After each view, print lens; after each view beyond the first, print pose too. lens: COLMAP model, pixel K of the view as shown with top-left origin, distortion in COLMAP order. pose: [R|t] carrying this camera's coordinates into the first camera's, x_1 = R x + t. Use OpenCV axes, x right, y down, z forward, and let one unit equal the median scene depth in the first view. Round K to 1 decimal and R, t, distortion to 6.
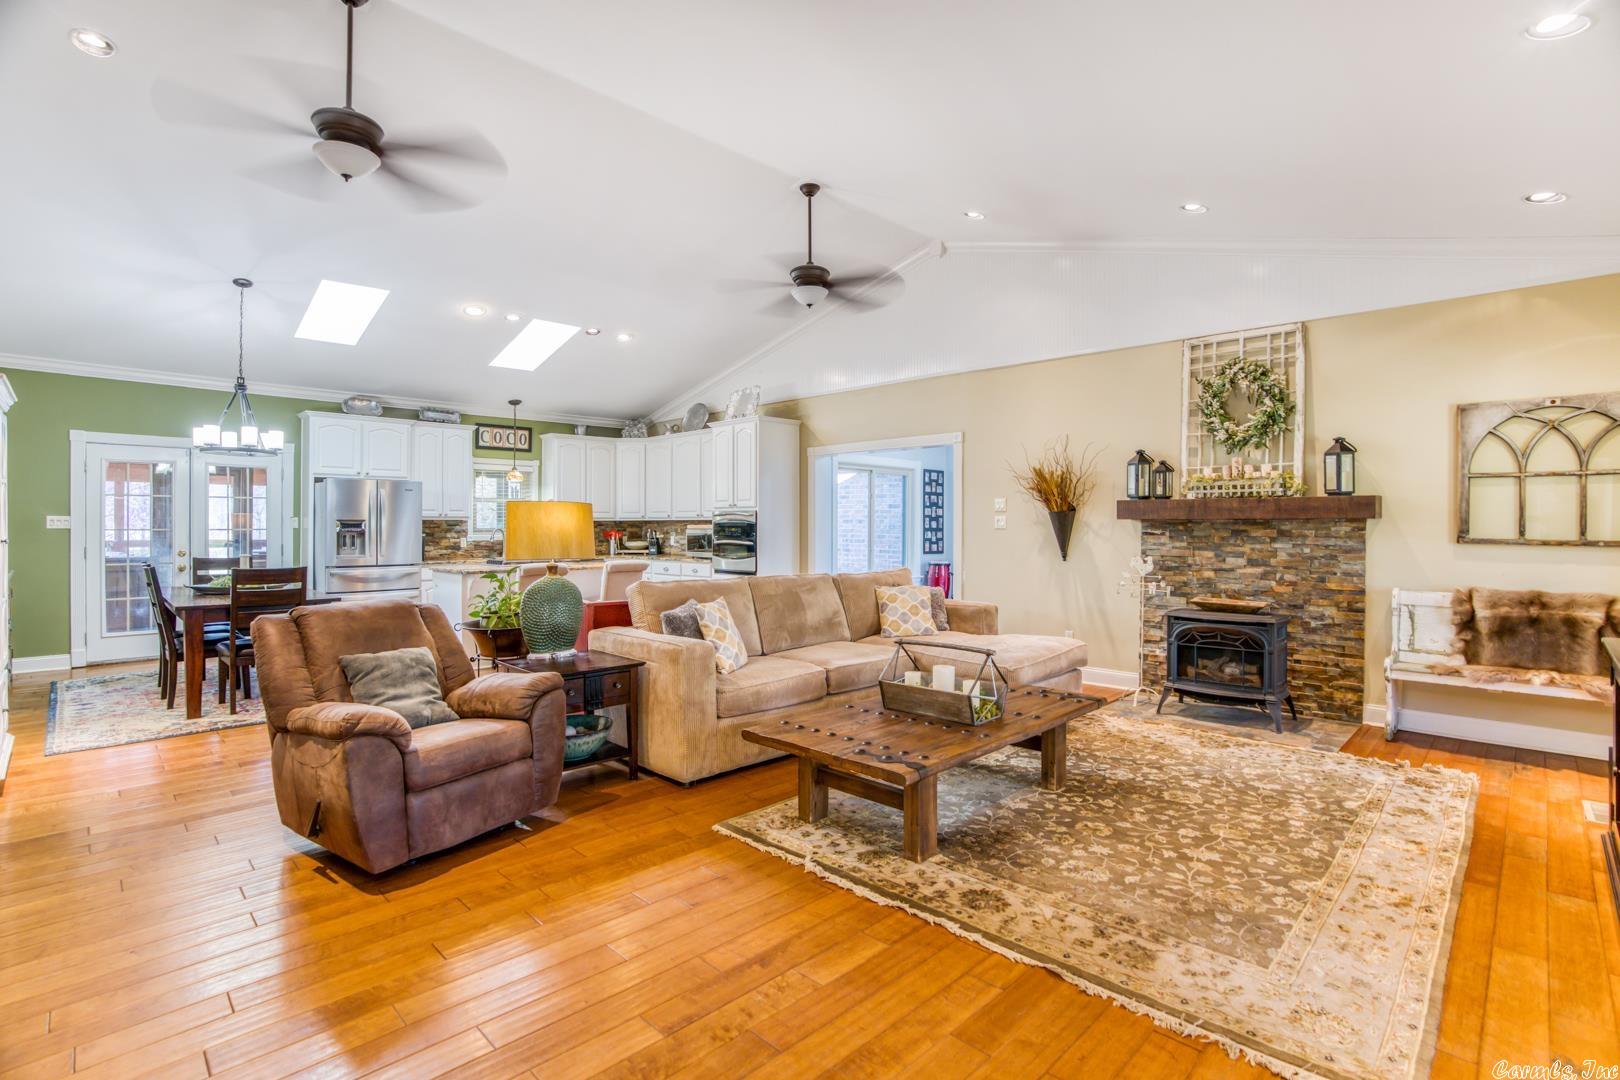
lens RADIAL K [[748.4, 0, 816.7], [0, 748.4, 523.3], [0, 0, 1]] dist [-0.002398, -0.000255]
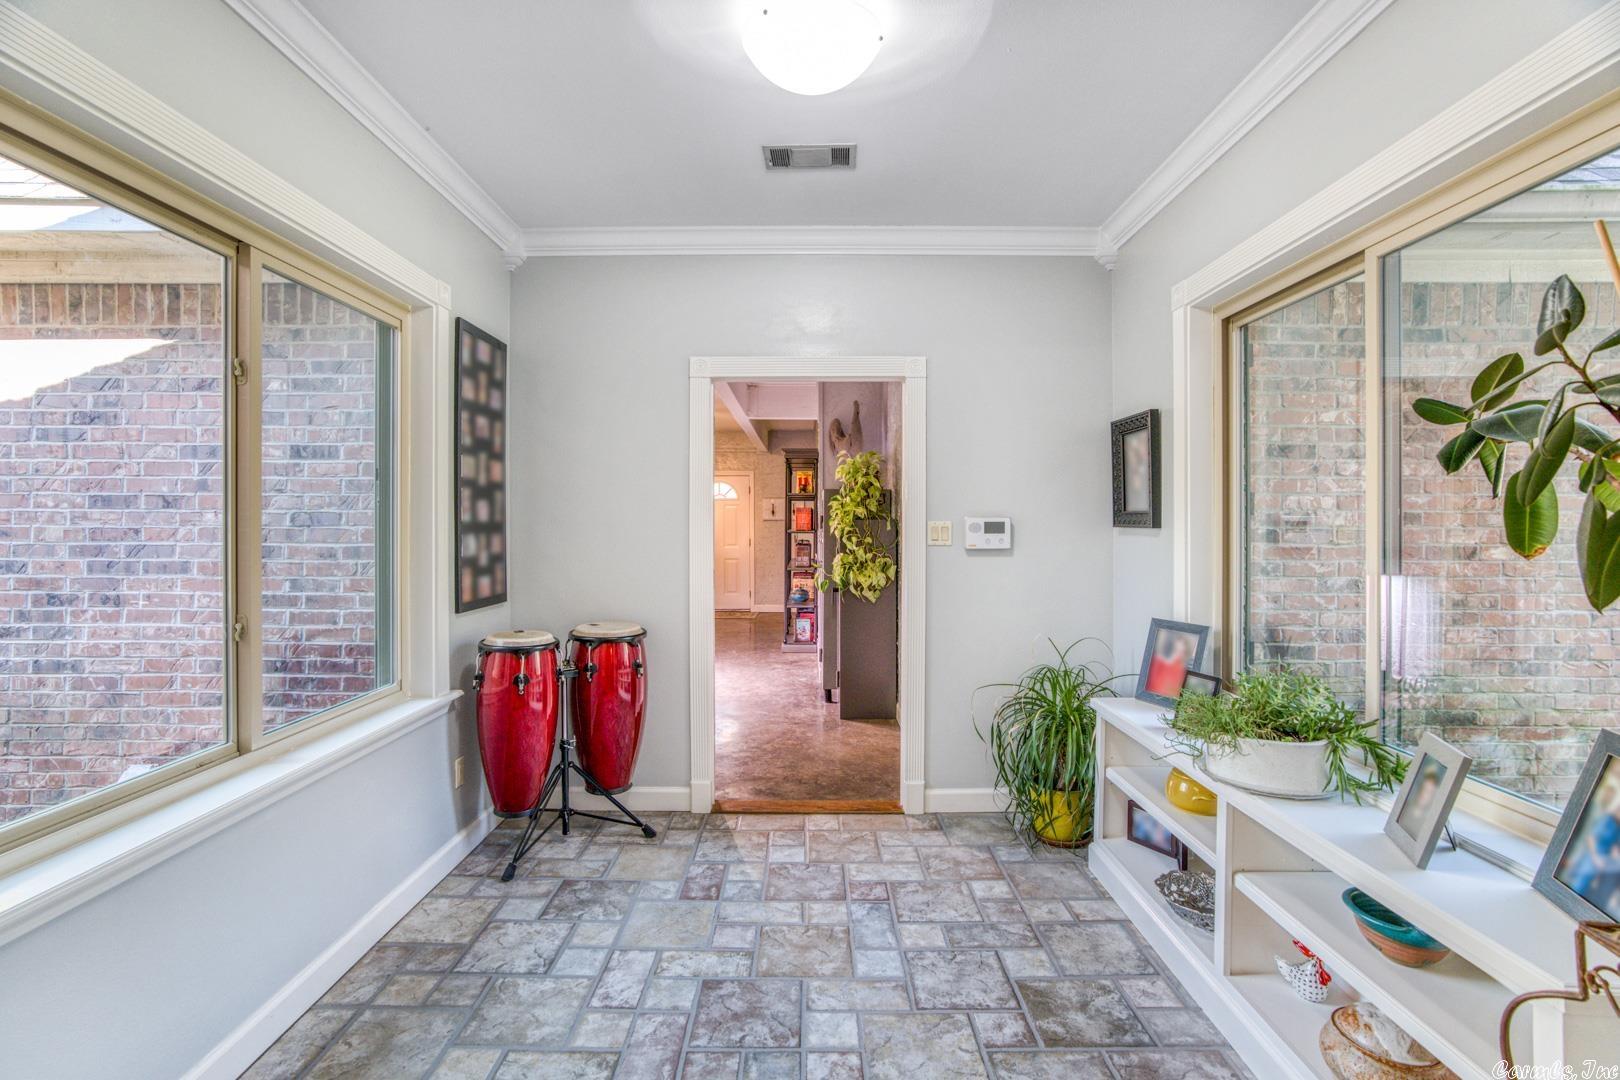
lens RADIAL K [[748.4, 0, 807.1], [0, 748.4, 532.4], [0, 0, 1]] dist [-0.002398, -0.000255]
pose [[0.713847, -0.009346, 0.700239, 0.060156], [-0.001808, 0.999883, 0.015189, 0.009218], [-0.700299, -0.012109, 0.713747, 1.145155]]
